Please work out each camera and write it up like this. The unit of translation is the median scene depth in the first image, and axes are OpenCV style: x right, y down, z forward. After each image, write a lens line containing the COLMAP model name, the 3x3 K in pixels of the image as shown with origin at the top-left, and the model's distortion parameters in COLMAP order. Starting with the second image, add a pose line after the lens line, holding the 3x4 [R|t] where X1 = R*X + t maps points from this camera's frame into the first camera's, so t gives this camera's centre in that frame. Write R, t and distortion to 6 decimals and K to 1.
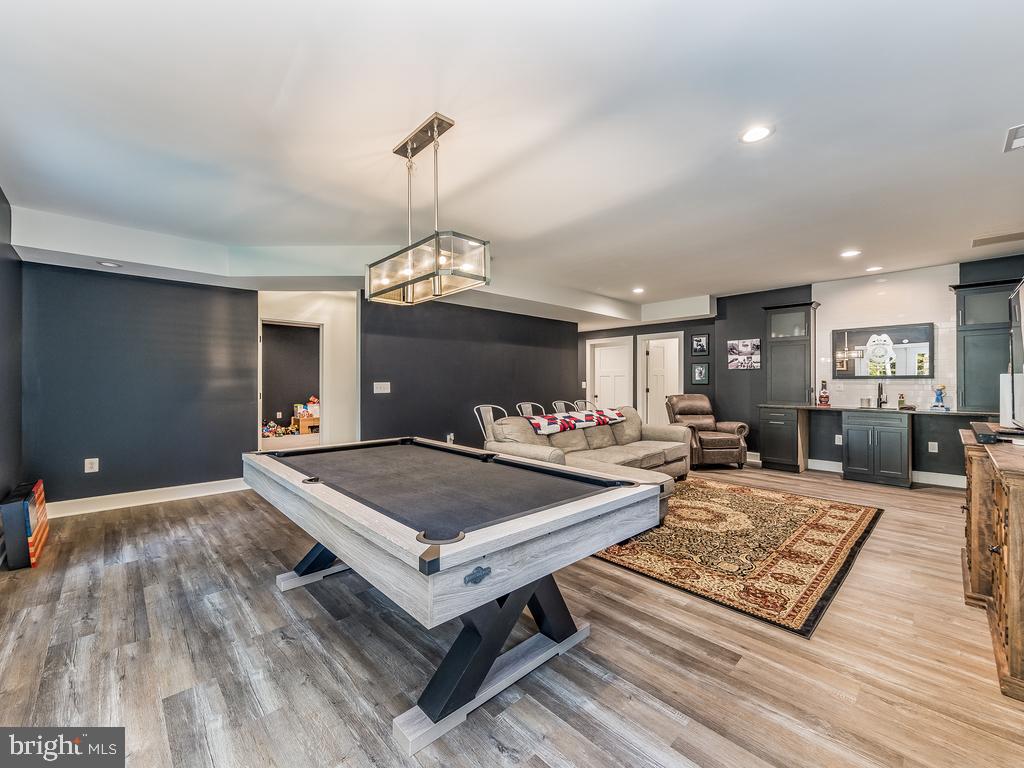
lens RADIAL K [[427.9, 0, 502.7], [0, 427.9, 379.8], [0, 0, 1]] dist [-0.000132, 0.000137]
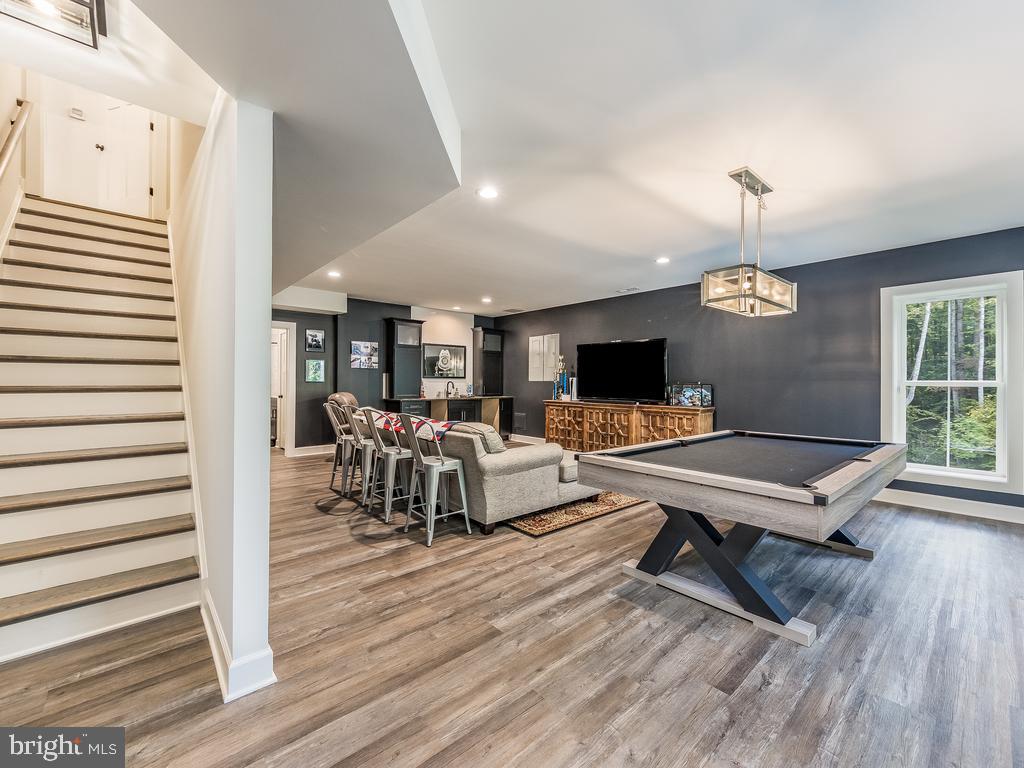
lens RADIAL K [[427.9, 0, 502.7], [0, 427.9, 379.8], [0, 0, 1]] dist [-0.000132, 0.000137]
pose [[0.019318, 0.003087, 0.999809, -0.545948], [-0.012862, 0.999913, -0.002839, 0.003348], [-0.999731, -0.012805, 0.019356, 0.643002]]
